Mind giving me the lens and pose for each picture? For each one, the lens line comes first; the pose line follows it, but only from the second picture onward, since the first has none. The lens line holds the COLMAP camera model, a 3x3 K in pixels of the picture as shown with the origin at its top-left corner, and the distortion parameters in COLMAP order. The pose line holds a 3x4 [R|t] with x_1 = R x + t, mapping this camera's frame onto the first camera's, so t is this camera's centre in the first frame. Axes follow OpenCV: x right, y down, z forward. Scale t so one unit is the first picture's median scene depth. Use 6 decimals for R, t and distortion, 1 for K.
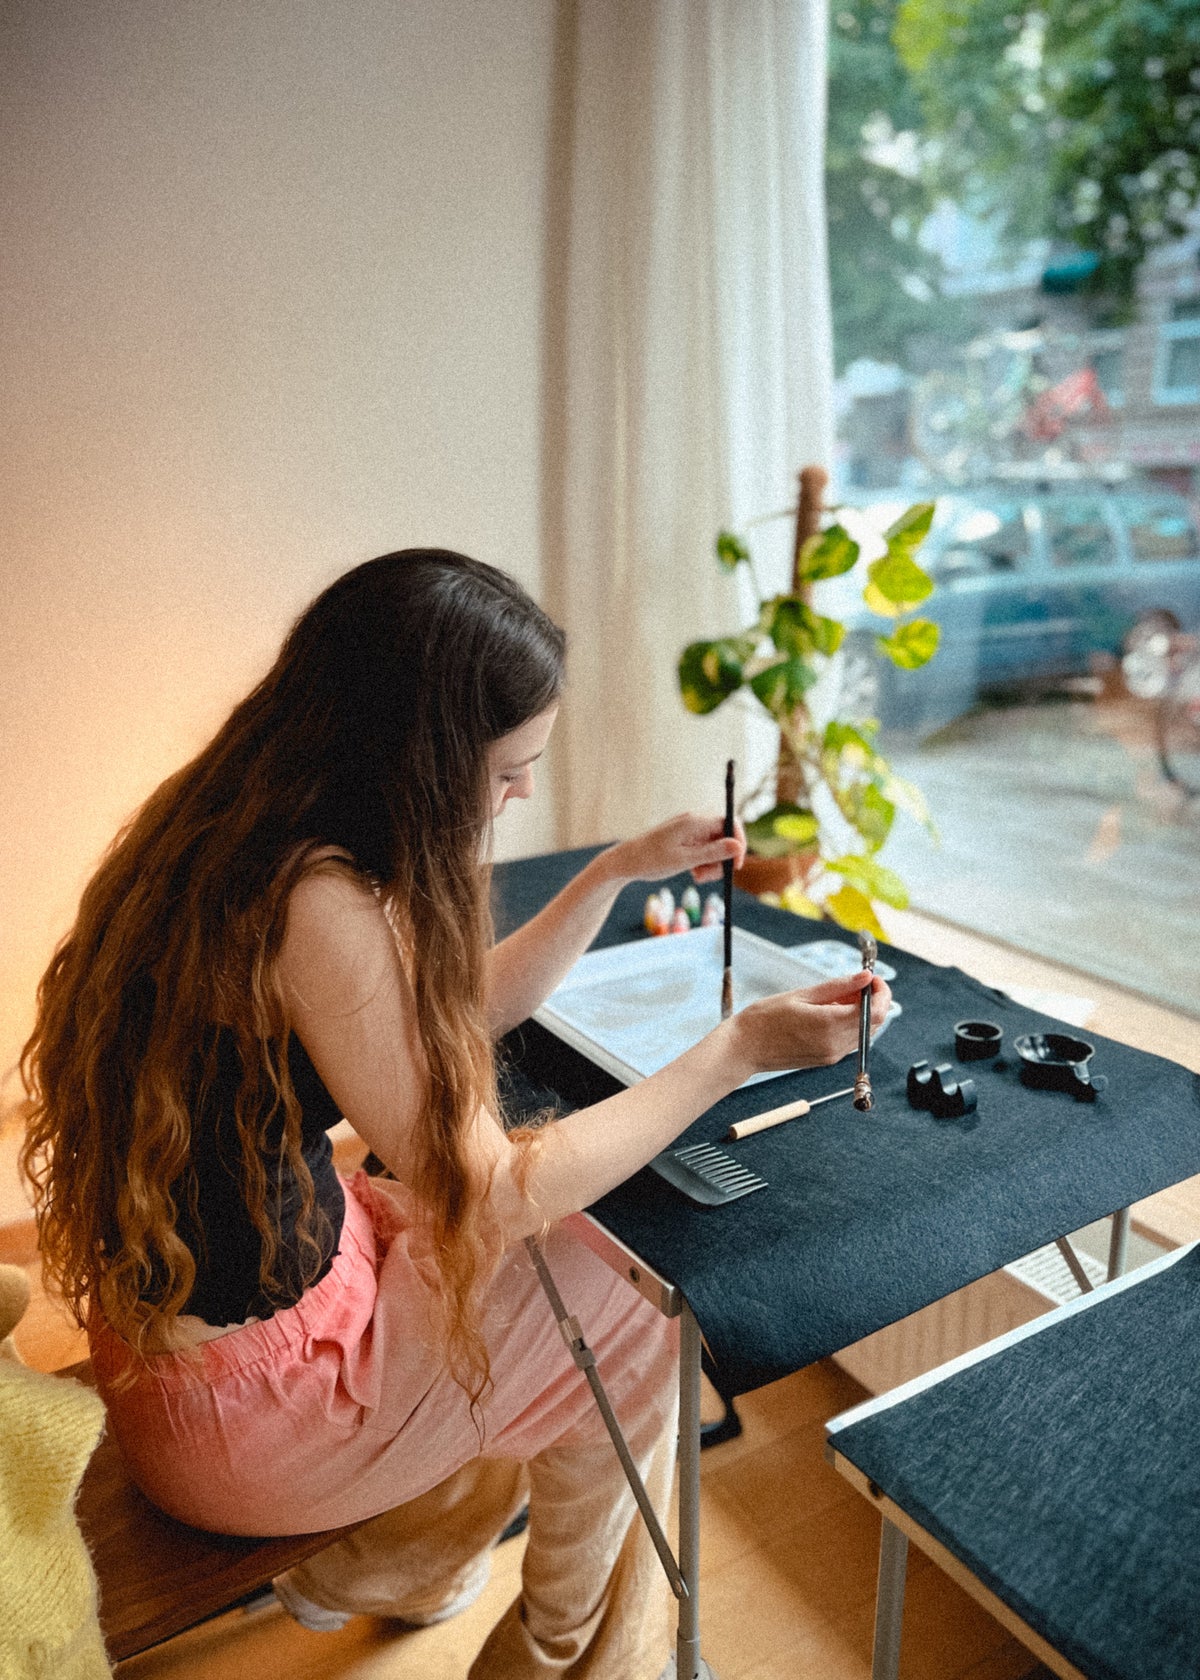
lens RADIAL K [[1281.8, 0, 600.0], [0, 1281.8, 840.0], [0, 0, 1]] dist [-0.002908, -0.000794]
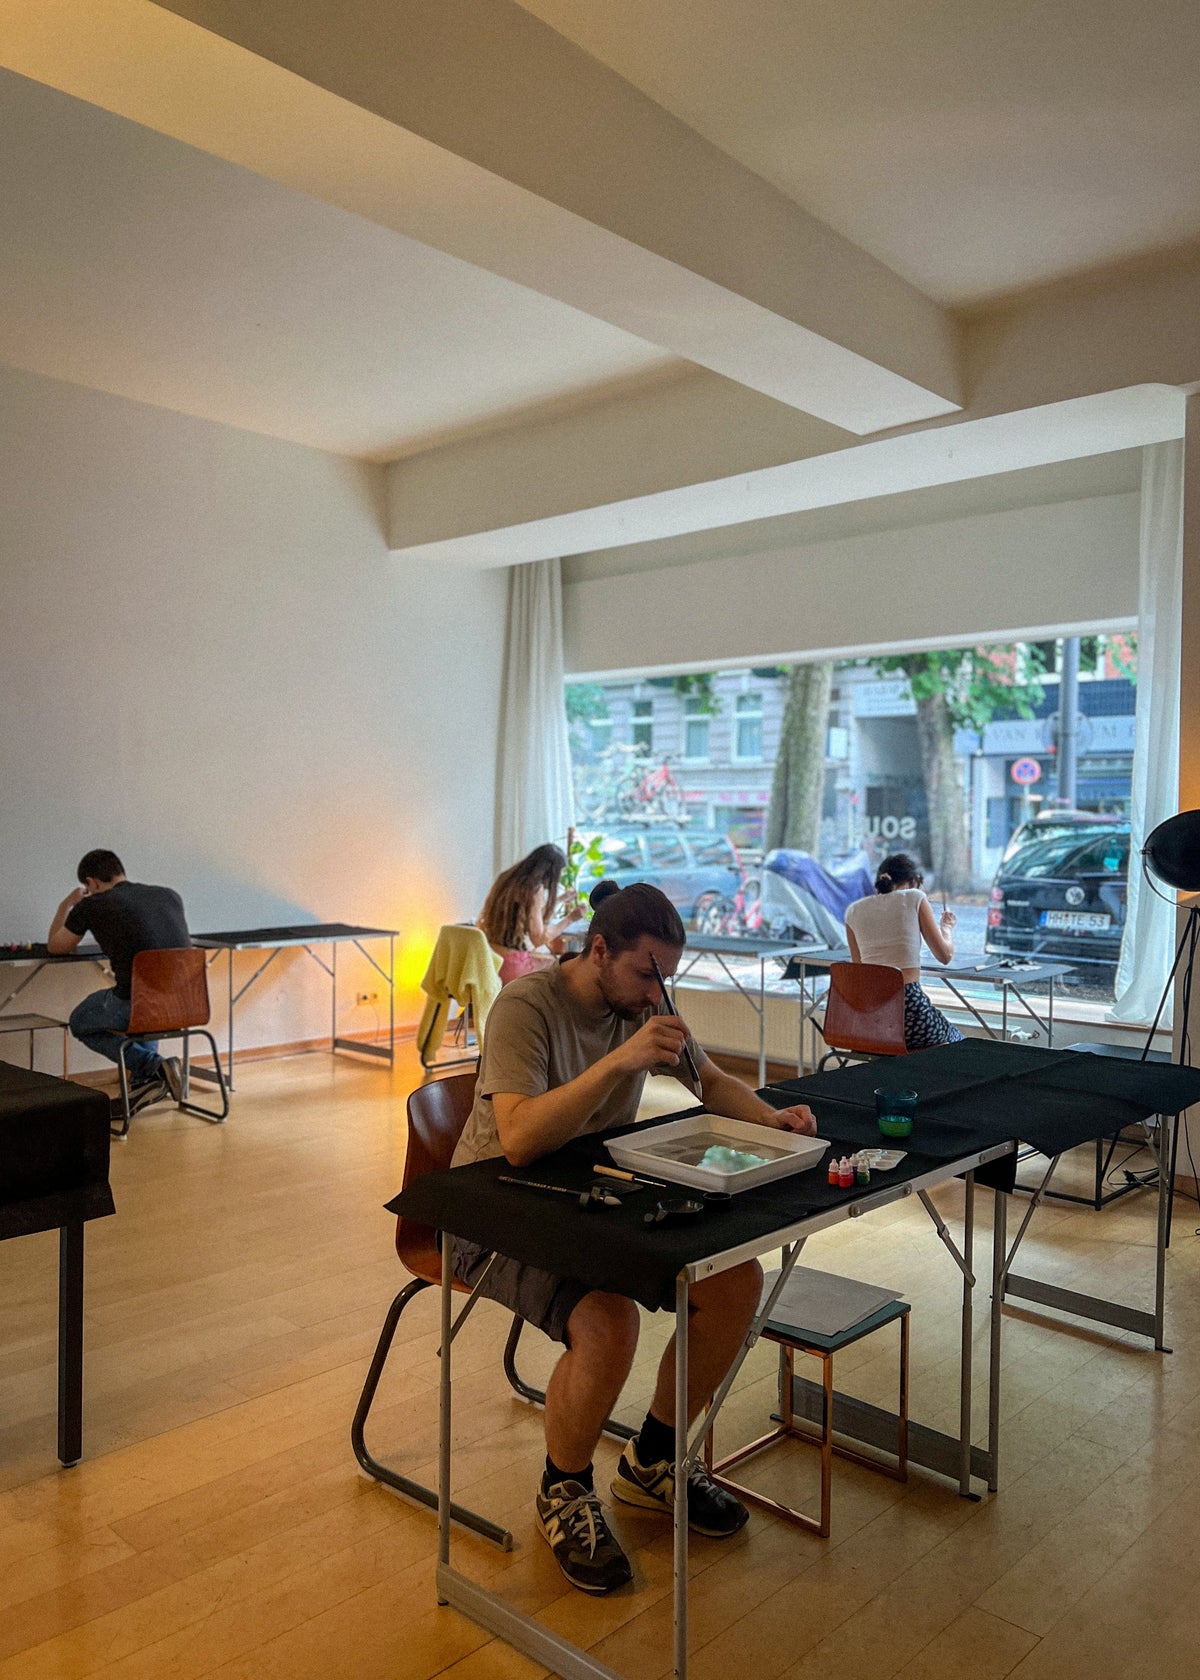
lens RADIAL K [[1281.8, 0, 600.0], [0, 1281.8, 840.0], [0, 0, 1]] dist [-0.002908, -0.000794]
pose [[0.963942, 0.016476, 0.265602, -0.196553], [0.048875, 0.970142, -0.237562, 0.170229], [-0.261586, 0.241977, 0.934355, -0.666537]]
